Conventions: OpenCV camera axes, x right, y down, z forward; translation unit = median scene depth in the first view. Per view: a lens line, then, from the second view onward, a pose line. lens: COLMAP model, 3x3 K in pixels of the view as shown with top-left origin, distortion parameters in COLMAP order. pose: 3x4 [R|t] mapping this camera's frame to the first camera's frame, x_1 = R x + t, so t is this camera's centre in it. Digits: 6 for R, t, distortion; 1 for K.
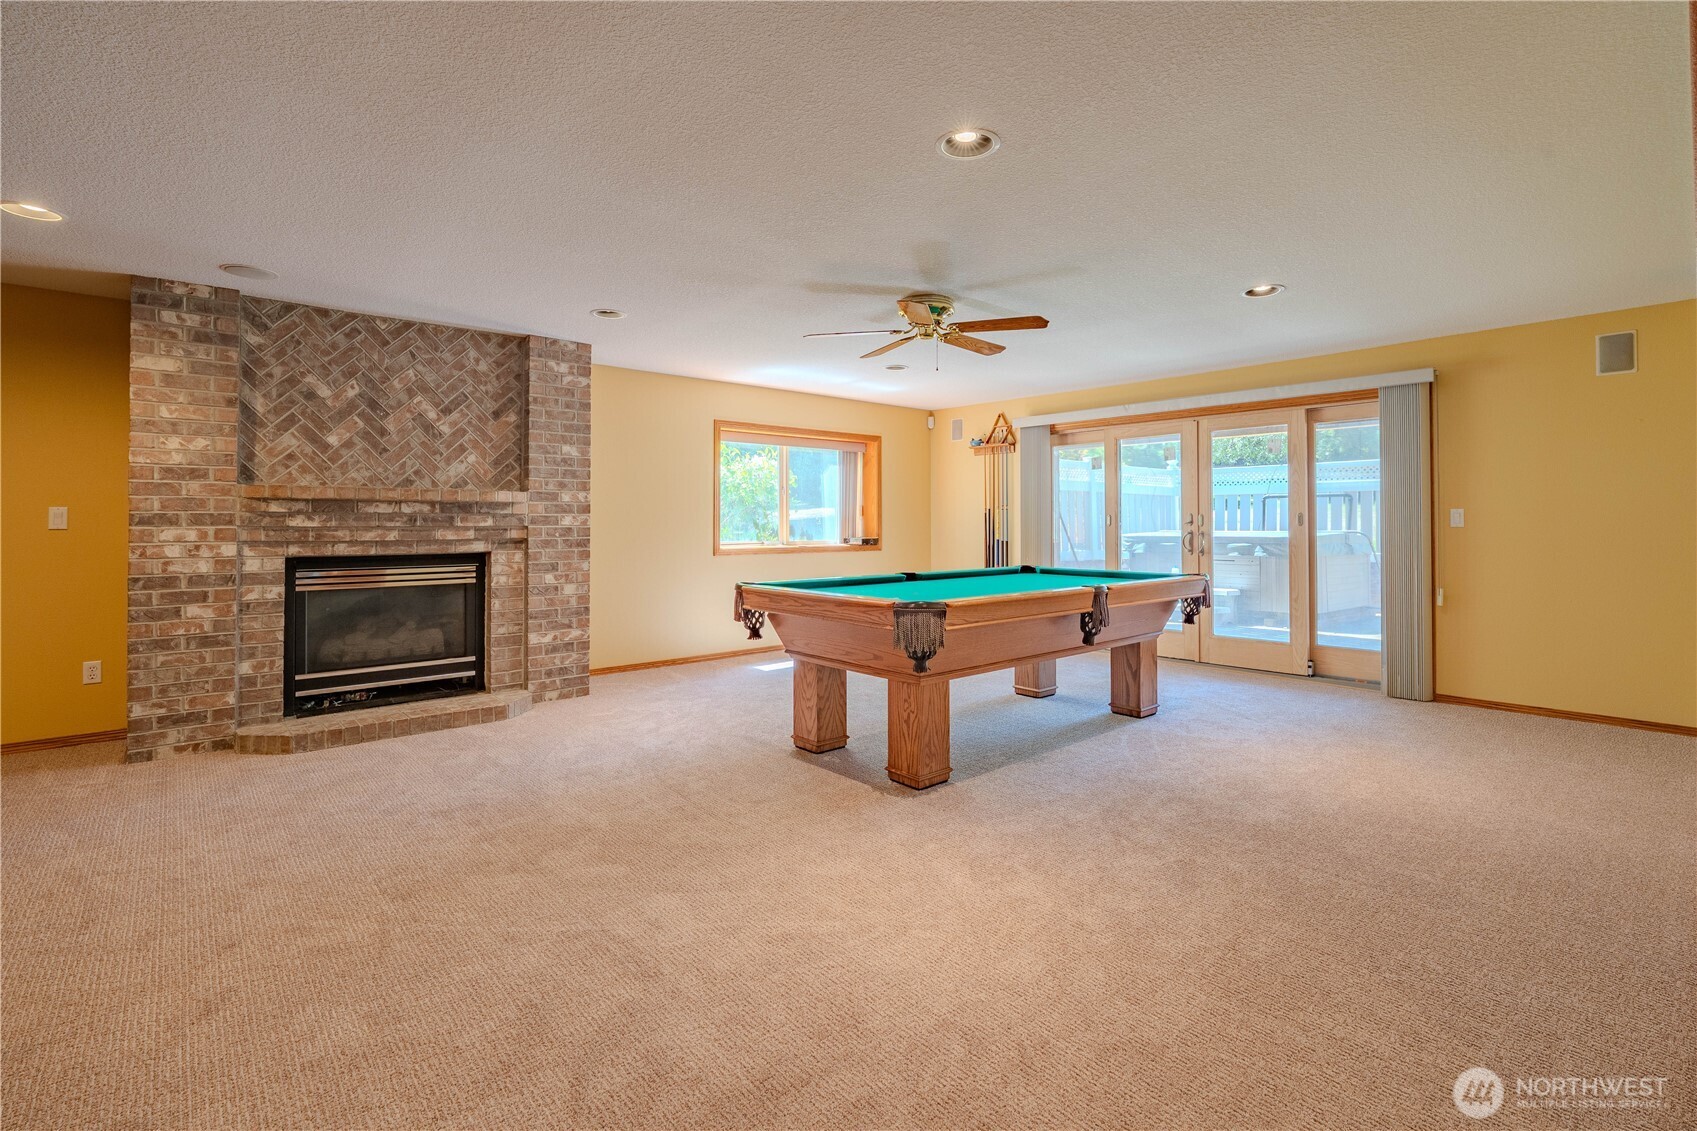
lens RADIAL K [[766.7, 0, 853.4], [0, 766.7, 512.7], [0, 0, 1]] dist [-0.008780, 0.000121]
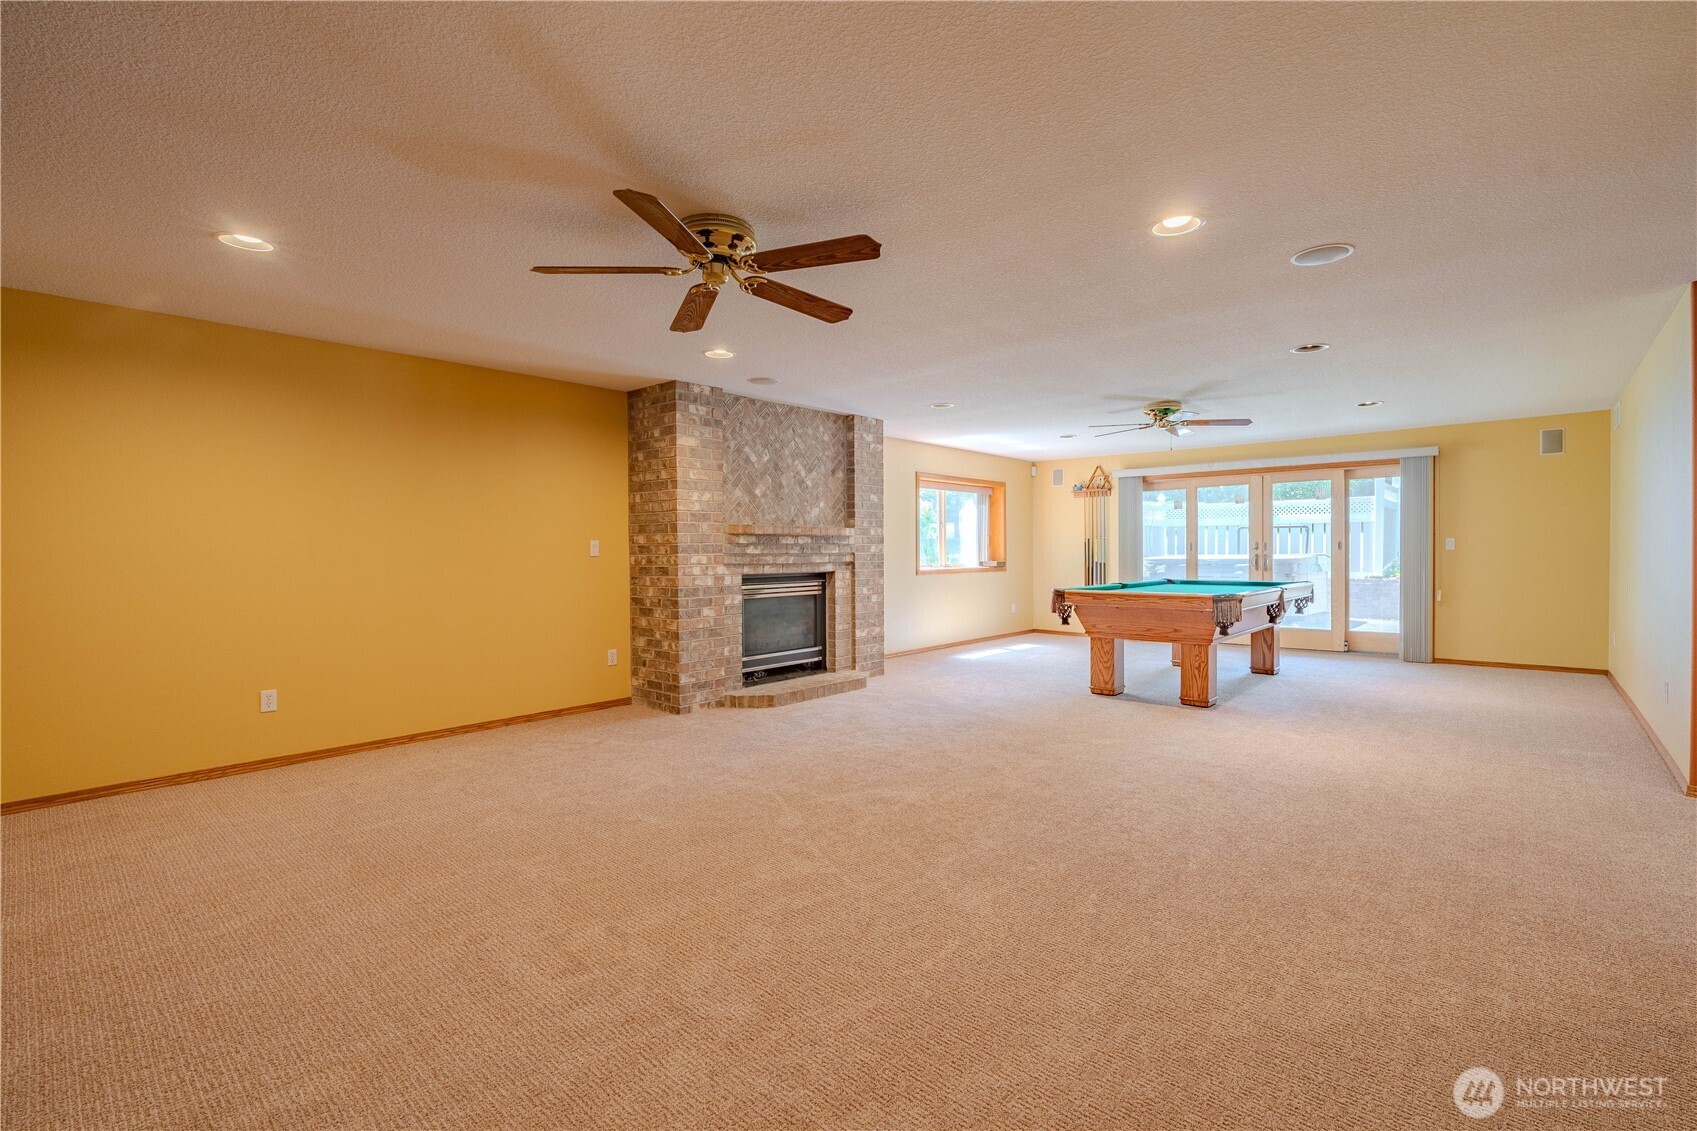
lens RADIAL K [[766.7, 0, 834.1], [0, 766.7, 562.3], [0, 0, 1]] dist [-0.008780, 0.000121]
pose [[0.992487, -0.007191, 0.122136, -0.656150], [0.003782, 0.999597, 0.028123, -0.004602], [-0.122289, -0.027450, 0.992115, -0.392029]]
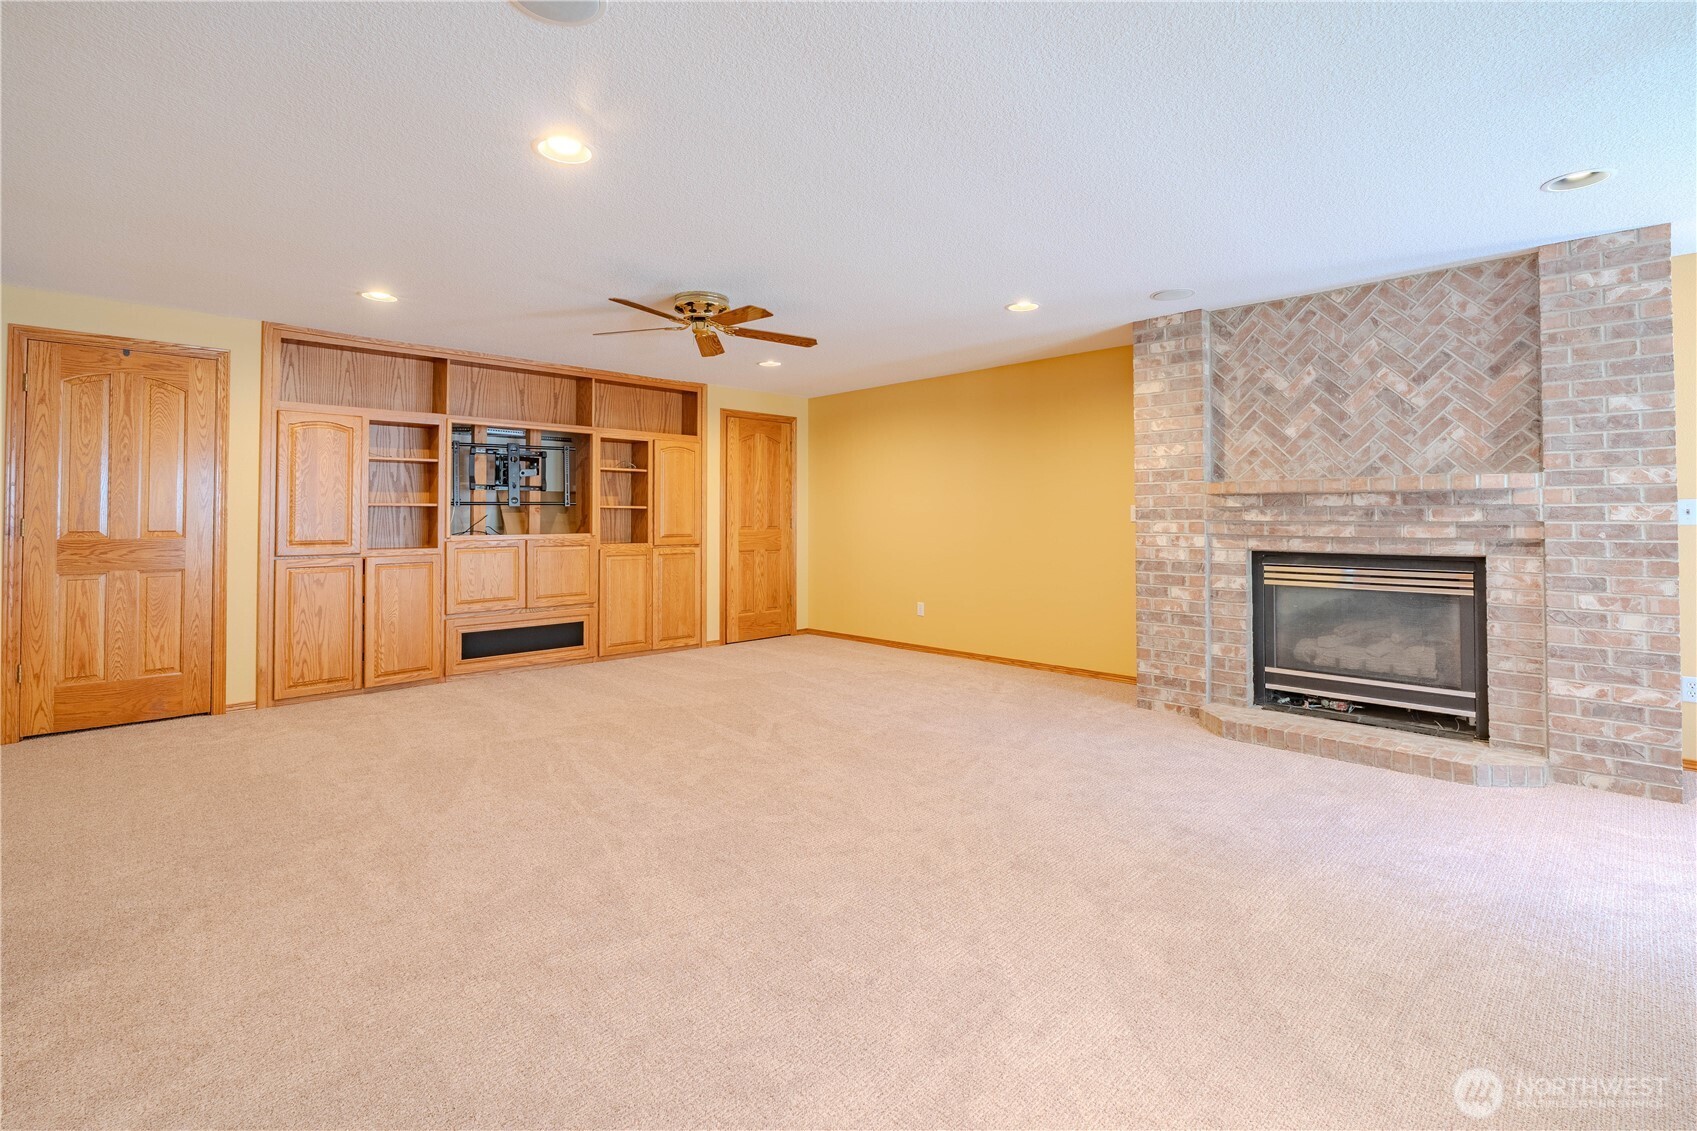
lens RADIAL K [[766.7, 0, 831.1], [0, 766.7, 501.2], [0, 0, 1]] dist [-0.008780, 0.000121]
pose [[0.060705, -0.019569, -0.997964, 0.230831], [0.013658, 0.999730, -0.018773, 0.002962], [0.998062, -0.012491, 0.060956, 0.326341]]
